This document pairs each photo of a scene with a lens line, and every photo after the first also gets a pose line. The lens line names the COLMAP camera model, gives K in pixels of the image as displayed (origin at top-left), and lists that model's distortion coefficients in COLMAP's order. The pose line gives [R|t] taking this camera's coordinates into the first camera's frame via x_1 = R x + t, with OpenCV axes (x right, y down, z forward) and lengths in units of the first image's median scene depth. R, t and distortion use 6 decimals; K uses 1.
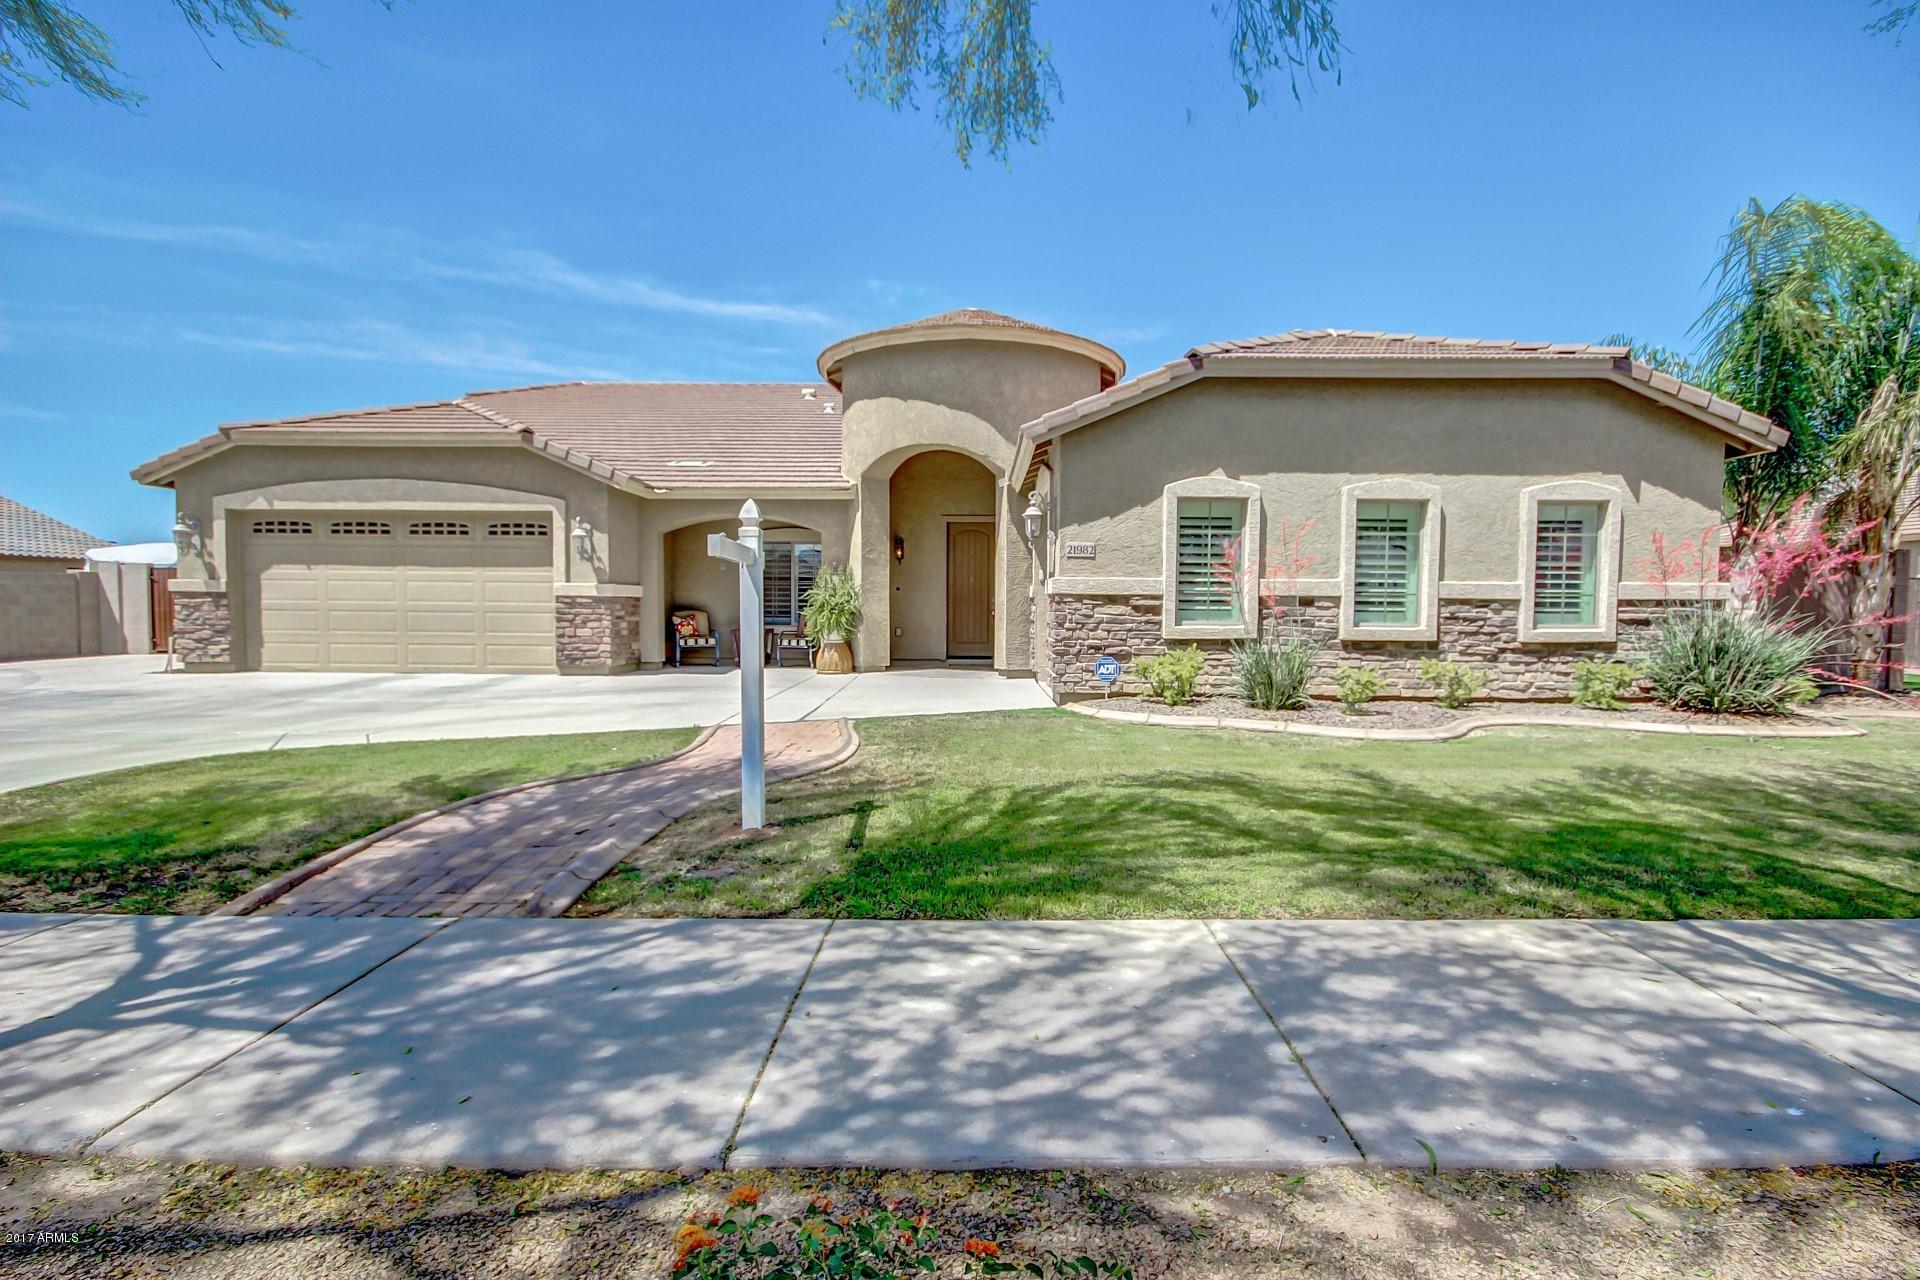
lens RADIAL K [[884.5, 0, 962.1], [0, 884.5, 651.2], [0, 0, 1]] dist [0.000869, 0.000461]
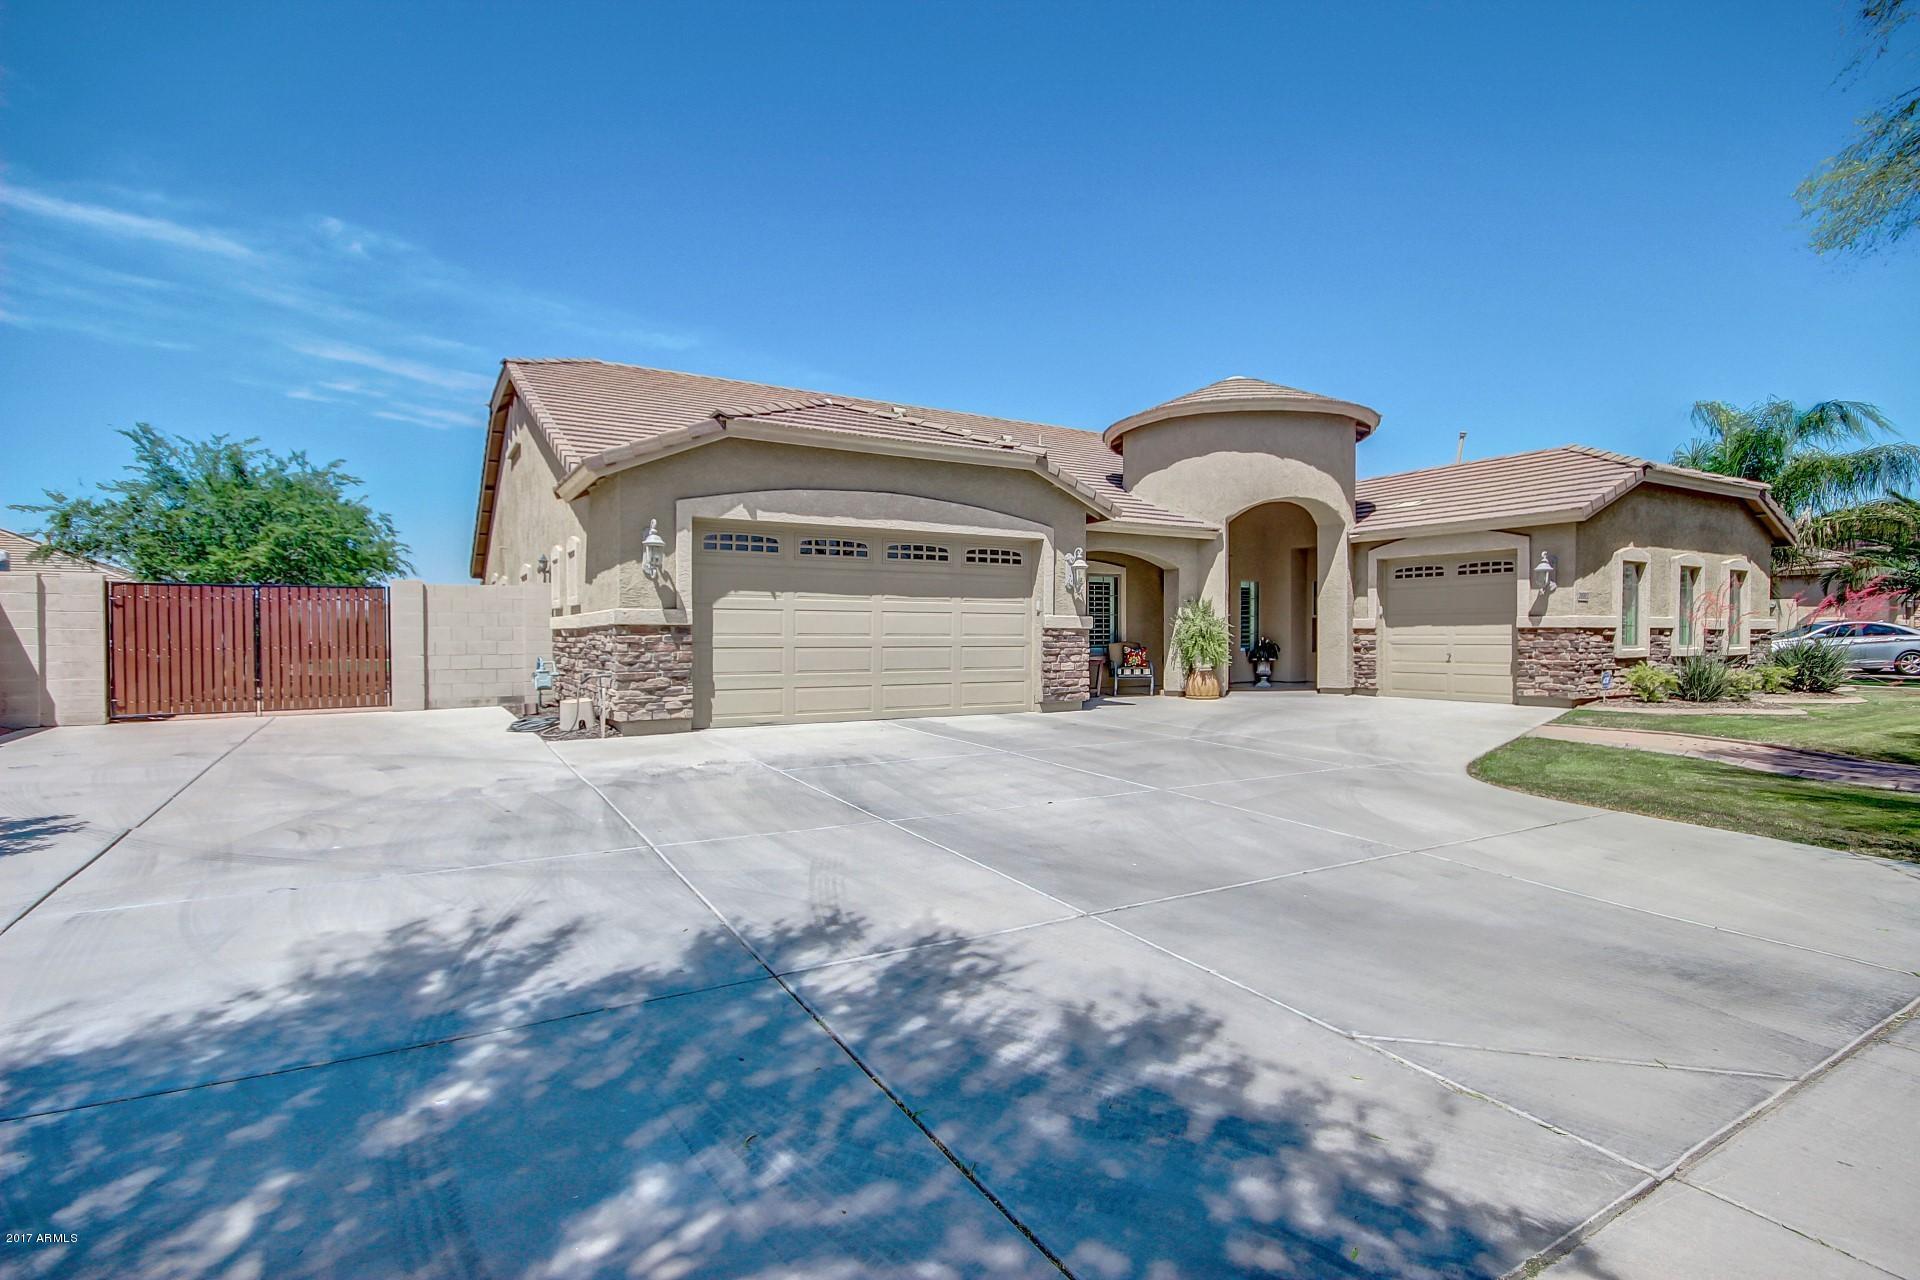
lens RADIAL K [[936.1, 0, 962.9], [0, 936.1, 650.3], [0, 0, 1]] dist [-0.000194, -0.000105]
pose [[0.847504, -0.016607, 0.530529, -1.091440], [0.032707, 0.999245, -0.020970, -0.021693], [-0.529781, 0.035124, 0.847407, 0.201030]]
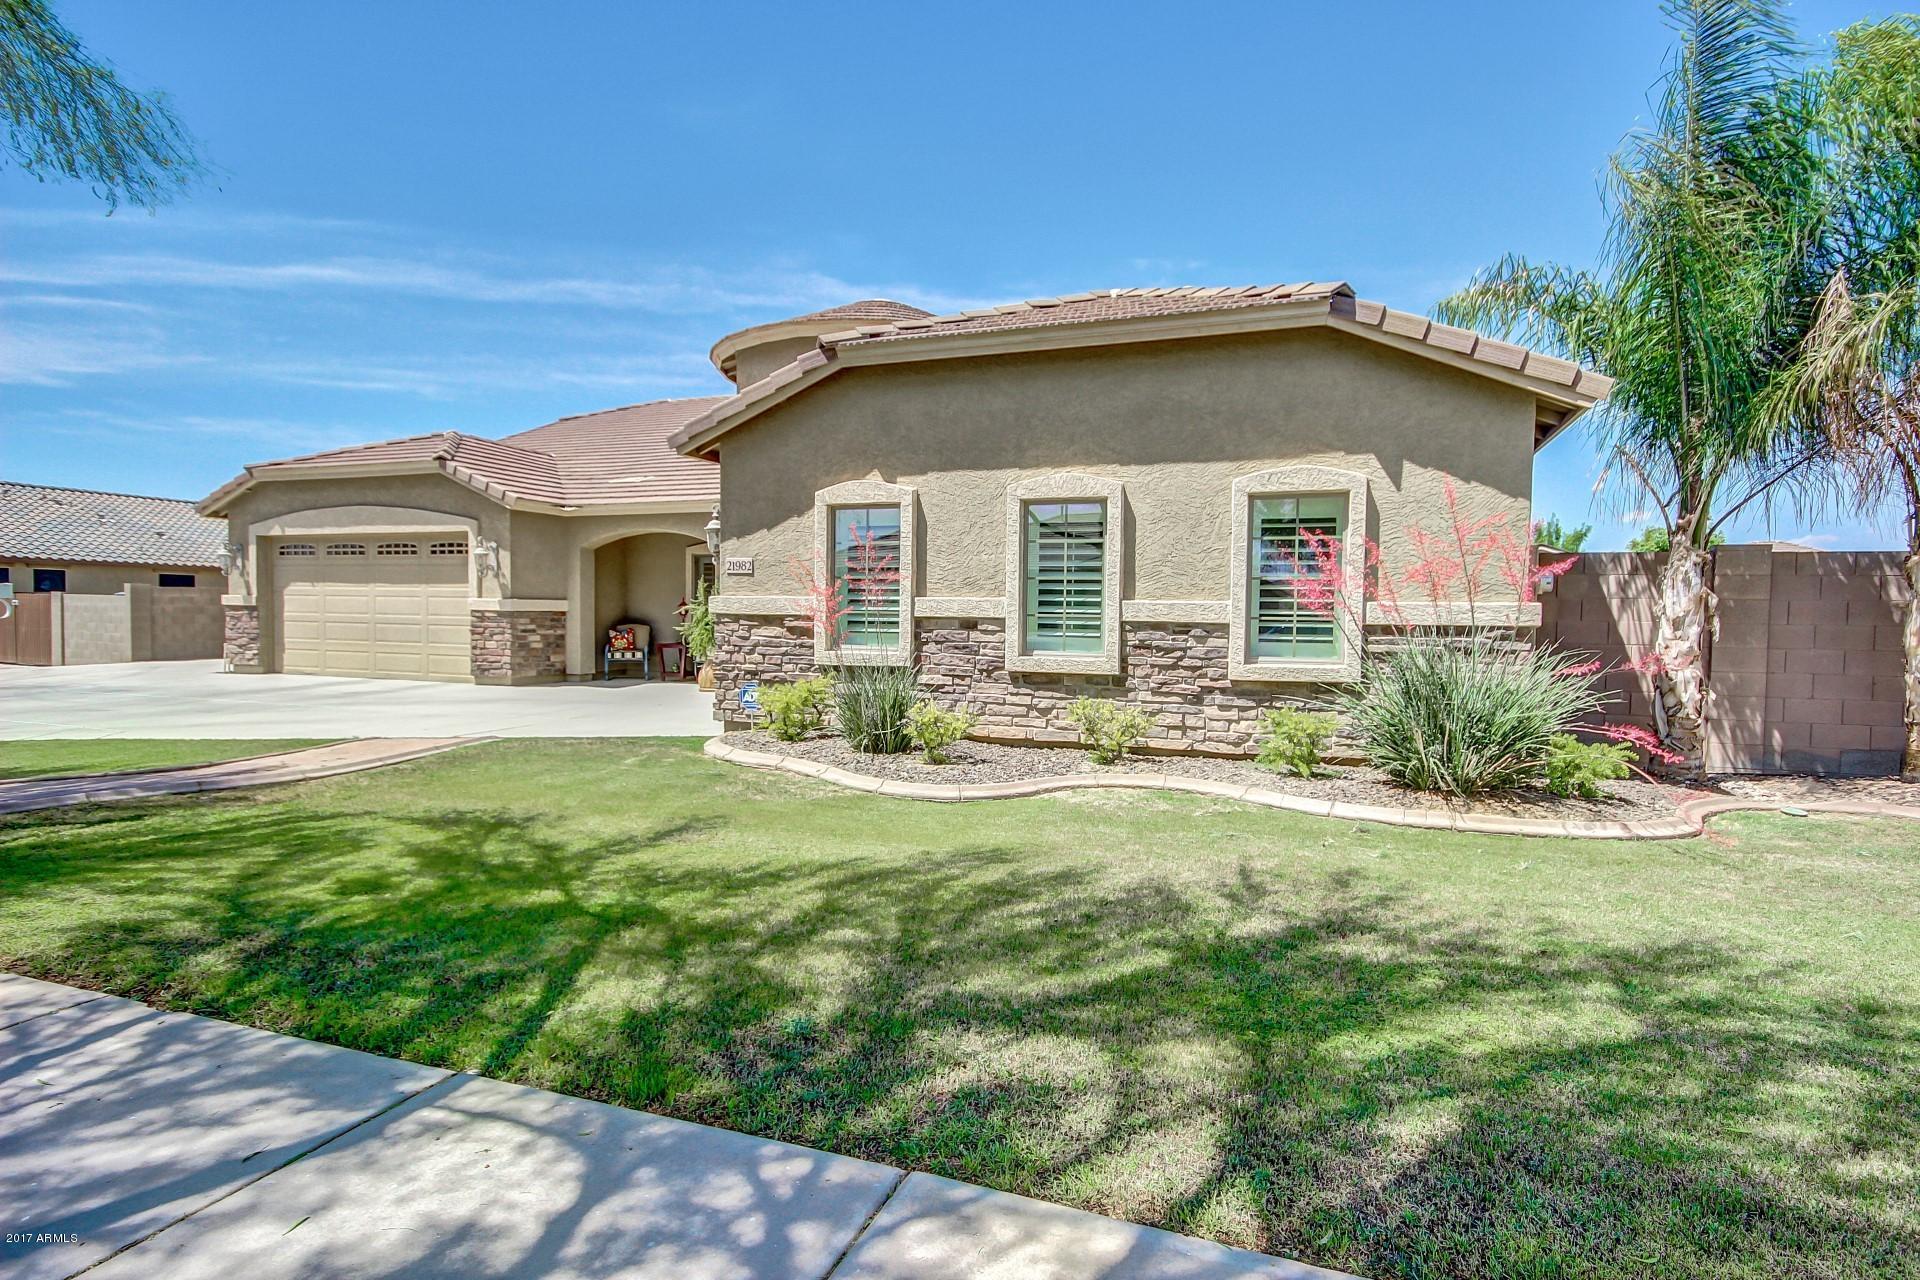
lens RADIAL K [[954.4, 0, 972.8], [0, 954.4, 642.1], [0, 0, 1]] dist [0.009841, 0.000196]
pose [[0.943814, 0.014985, -0.330139, 0.508576], [-0.022205, 0.999589, -0.018109, -0.016948], [0.329732, 0.024422, 0.943759, 0.111300]]
